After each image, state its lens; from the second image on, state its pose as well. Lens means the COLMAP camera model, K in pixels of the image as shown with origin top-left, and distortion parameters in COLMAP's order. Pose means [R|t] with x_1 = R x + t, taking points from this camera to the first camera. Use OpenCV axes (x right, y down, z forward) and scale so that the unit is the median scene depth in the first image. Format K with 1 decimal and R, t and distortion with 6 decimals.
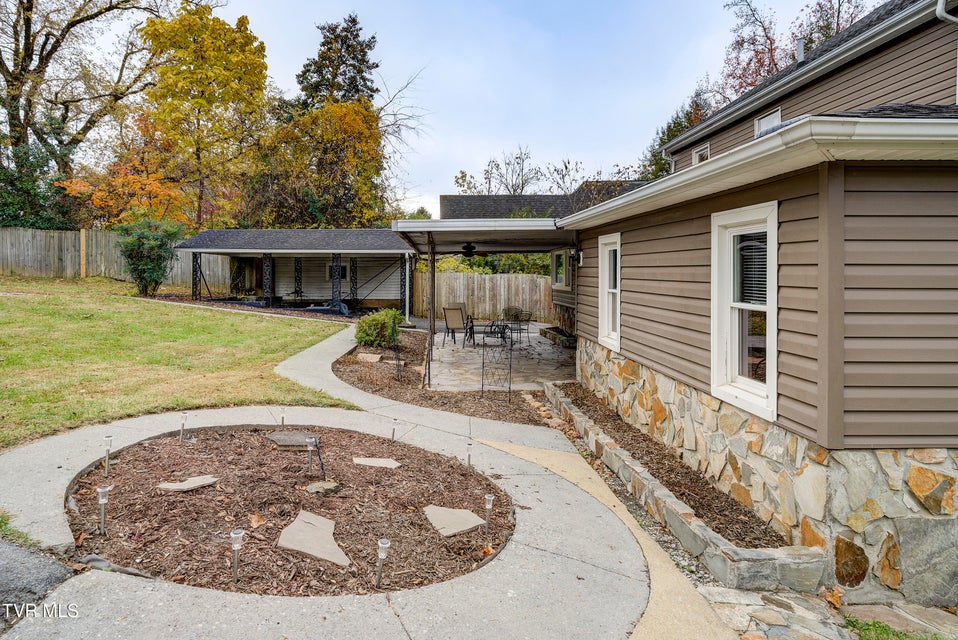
lens RADIAL K [[540.3, 0, 464.5], [0, 540.3, 277.2], [0, 0, 1]] dist [0.003833, -0.000577]
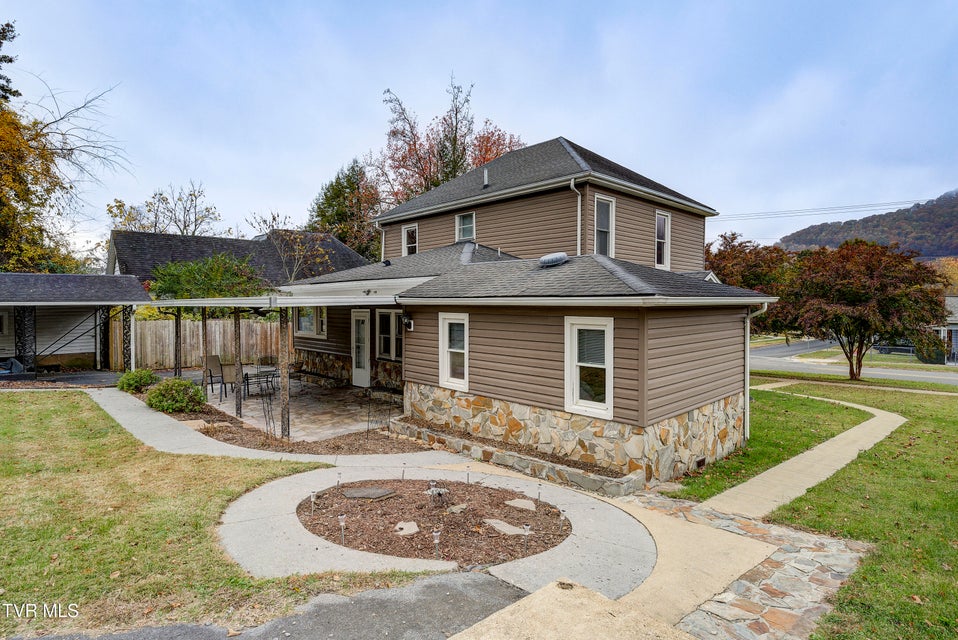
lens RADIAL K [[490.0, 0, 487.1], [0, 490.0, 313.8], [0, 0, 1]] dist [-0.002088, 0.001203]
pose [[0.735815, -0.019072, 0.676914, -0.586798], [0.008019, 0.999779, 0.019452, -0.104613], [-0.677135, -0.008885, 0.735805, -0.051457]]
